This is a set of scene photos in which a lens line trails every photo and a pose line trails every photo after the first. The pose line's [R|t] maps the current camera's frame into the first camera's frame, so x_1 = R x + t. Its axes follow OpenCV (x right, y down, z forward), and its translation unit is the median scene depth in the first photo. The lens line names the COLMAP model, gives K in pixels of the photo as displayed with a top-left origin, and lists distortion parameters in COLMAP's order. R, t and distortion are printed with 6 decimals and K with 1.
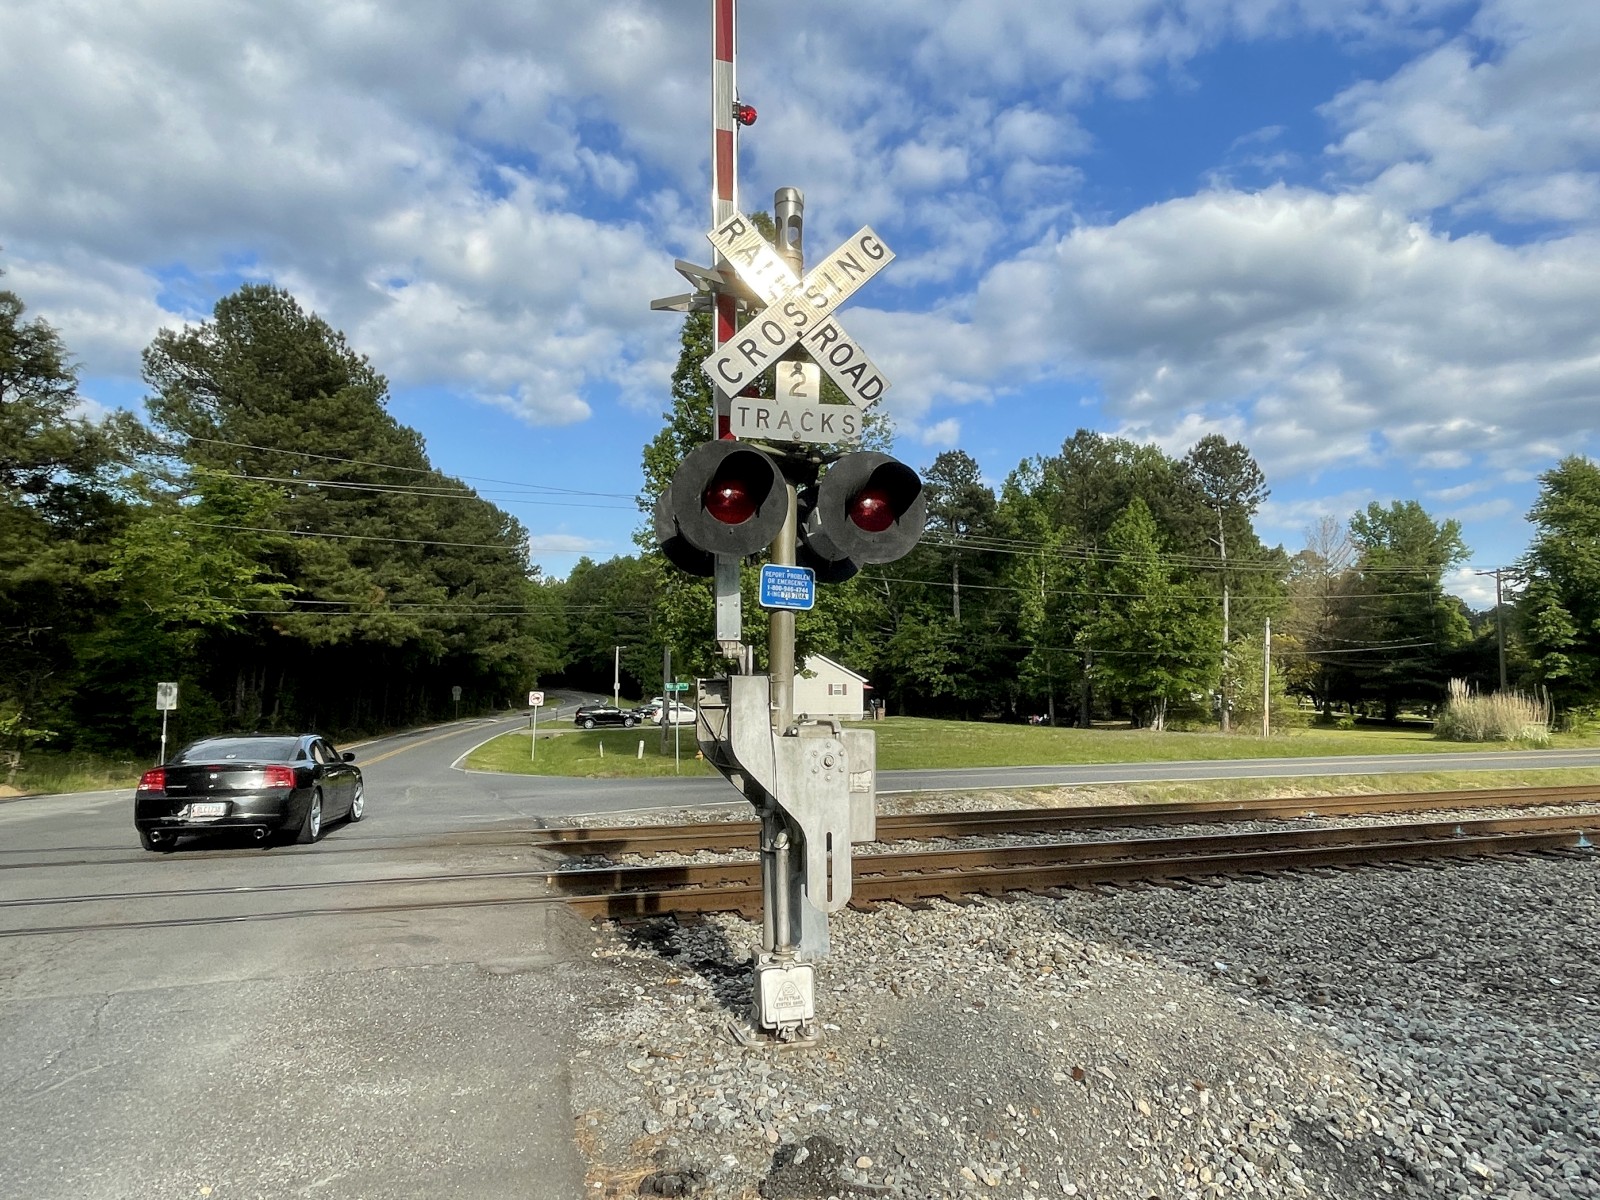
lens RADIAL K [[949.4, 0, 800.2], [0, 949.4, 598.0], [0, 0, 1]] dist [-0.009768, -0.002074]
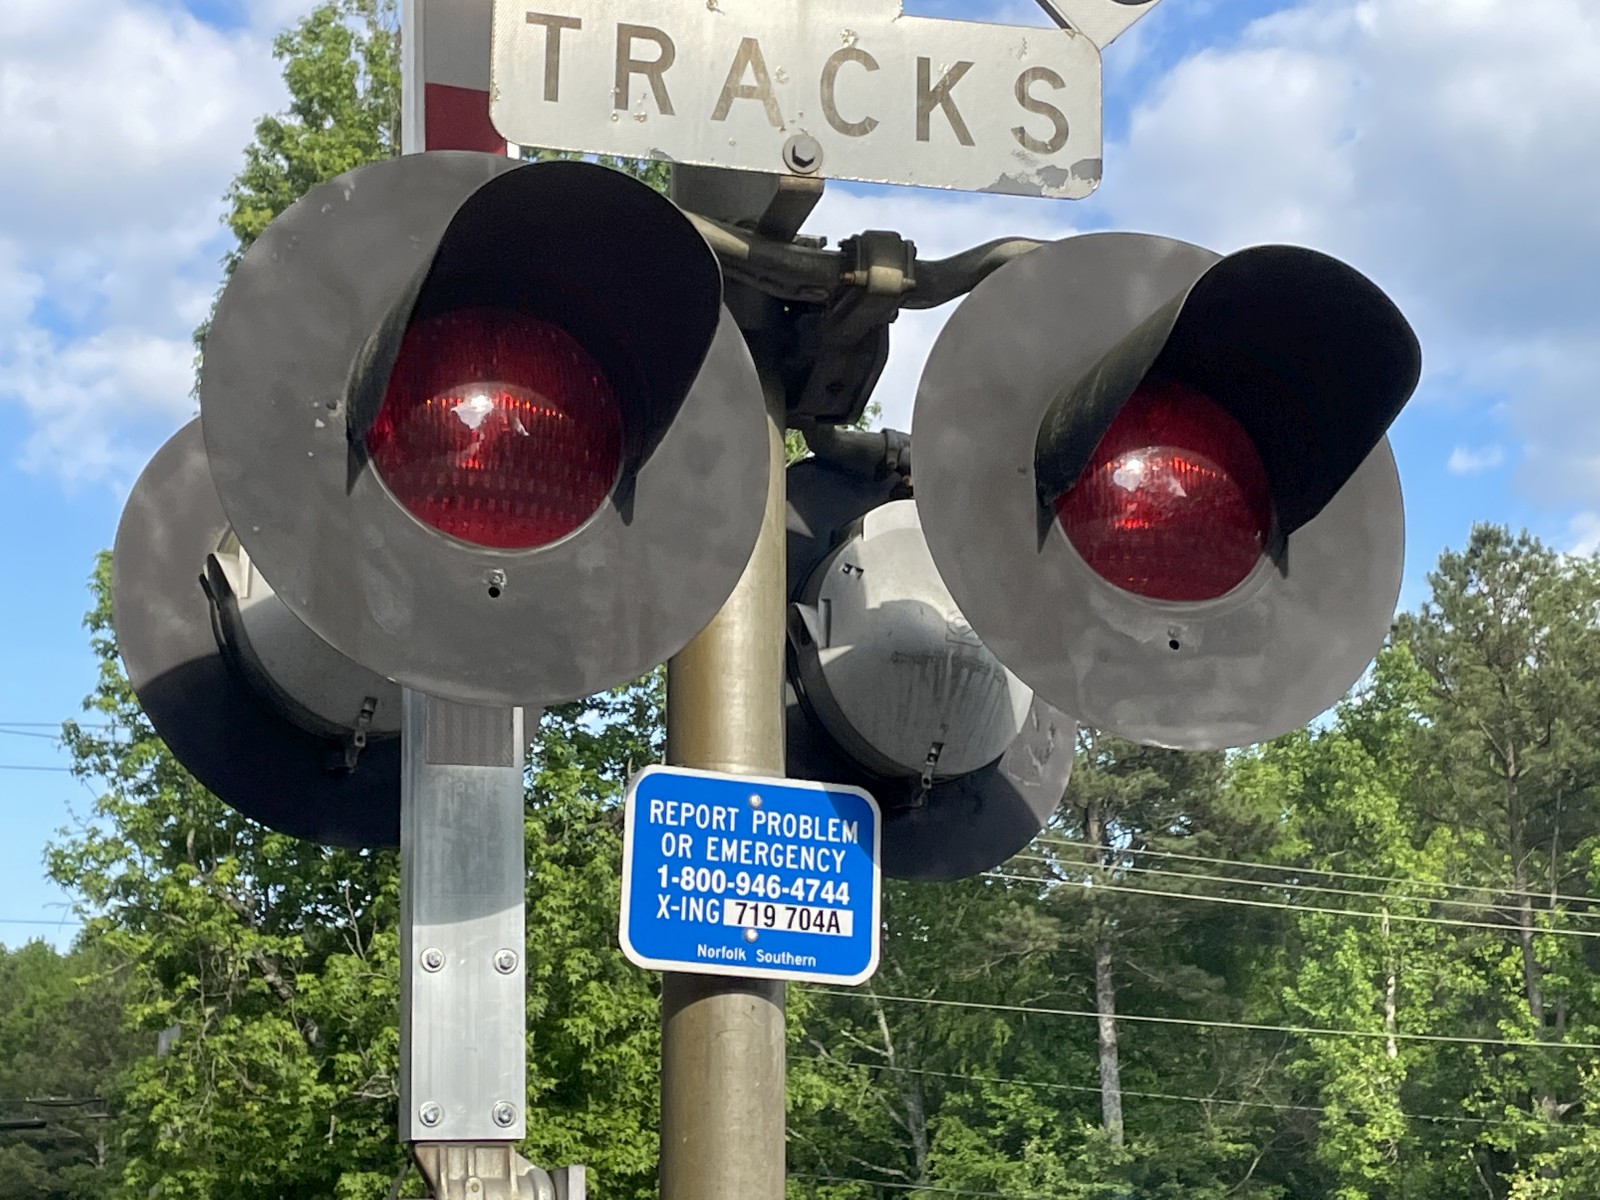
lens RADIAL K [[2844.9, 0, 769.3], [0, 2844.9, 608.3], [0, 0, 1]] dist [0.110478, 0.000000]
pose [[0.997685, 0.001612, 0.067983, -0.010143], [0.009670, 0.986196, -0.165300, 0.006519], [-0.067311, 0.165575, 0.983897, 0.072476]]
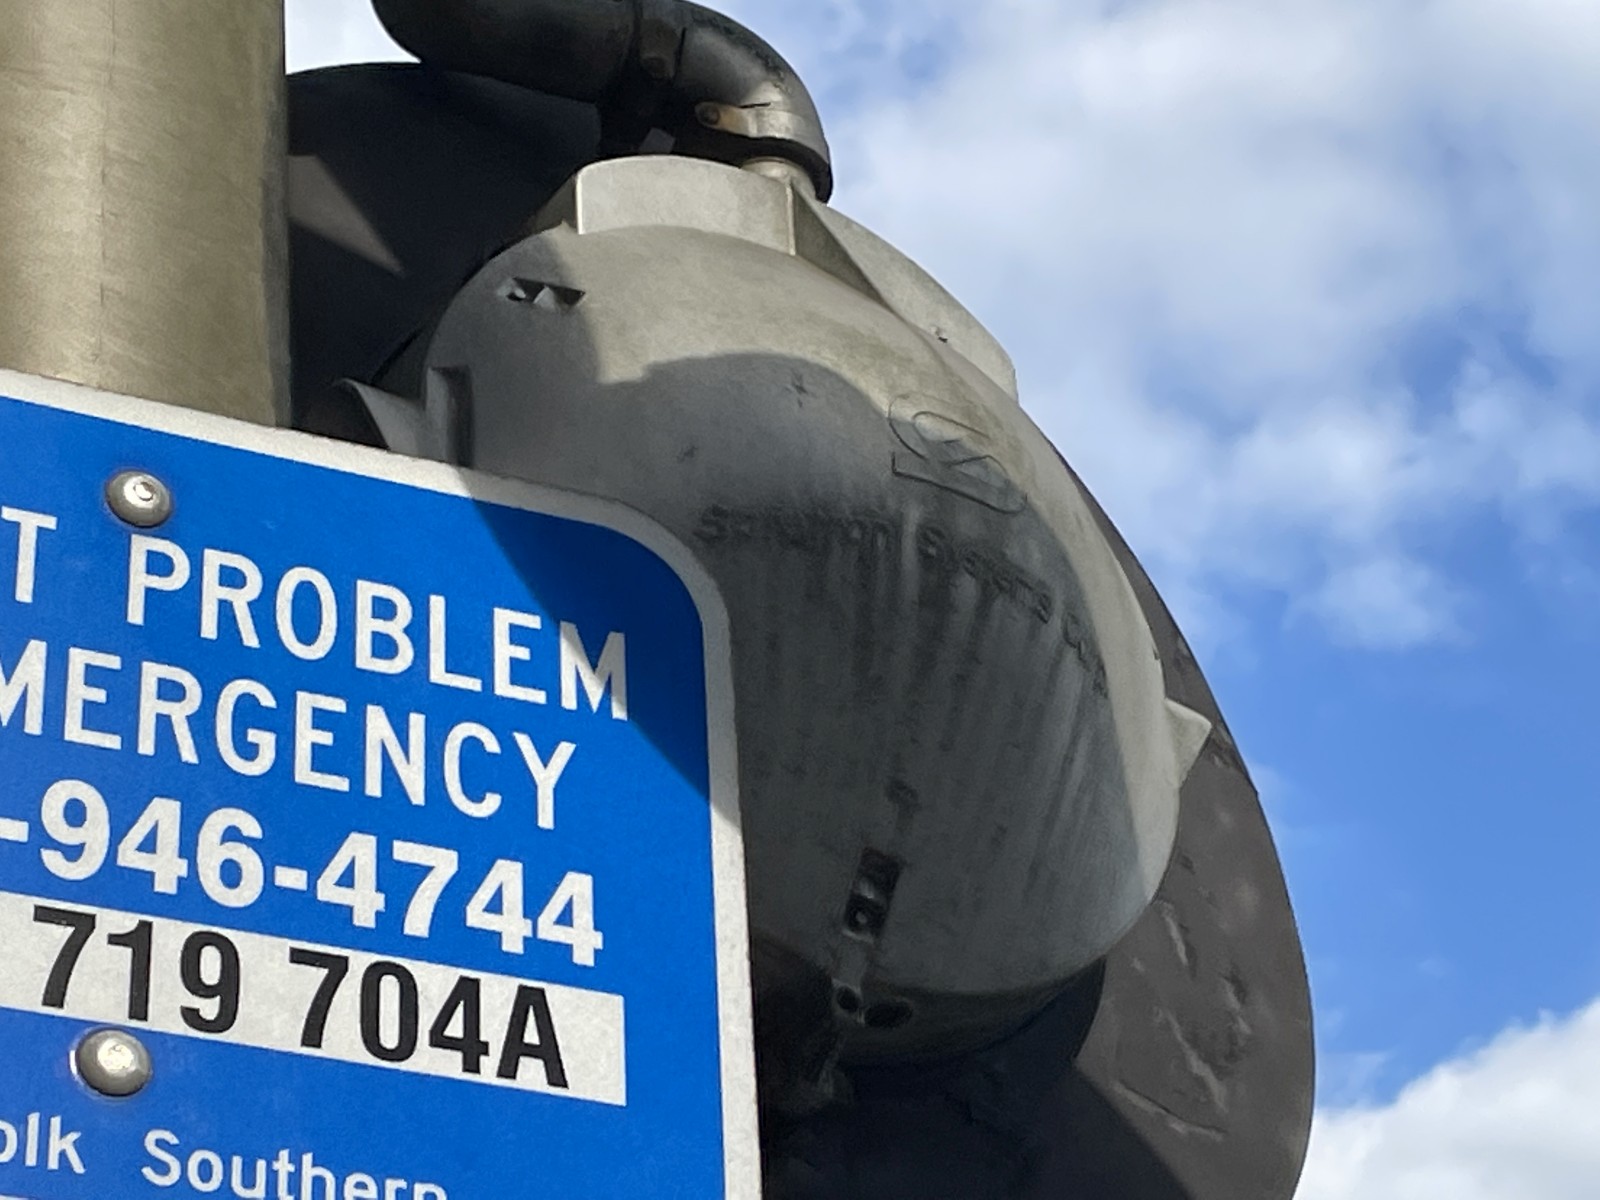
lens RADIAL K [[4608.3, 0, 796.1], [0, 4608.3, 593.5], [0, 0, 1]] dist [0.179315, 0.000000]
pose [[0.986415, -0.002225, 0.164255, -0.003452], [0.076201, 0.892014, -0.445539, 0.014270], [-0.145526, 0.452003, 0.880066, 0.156610]]
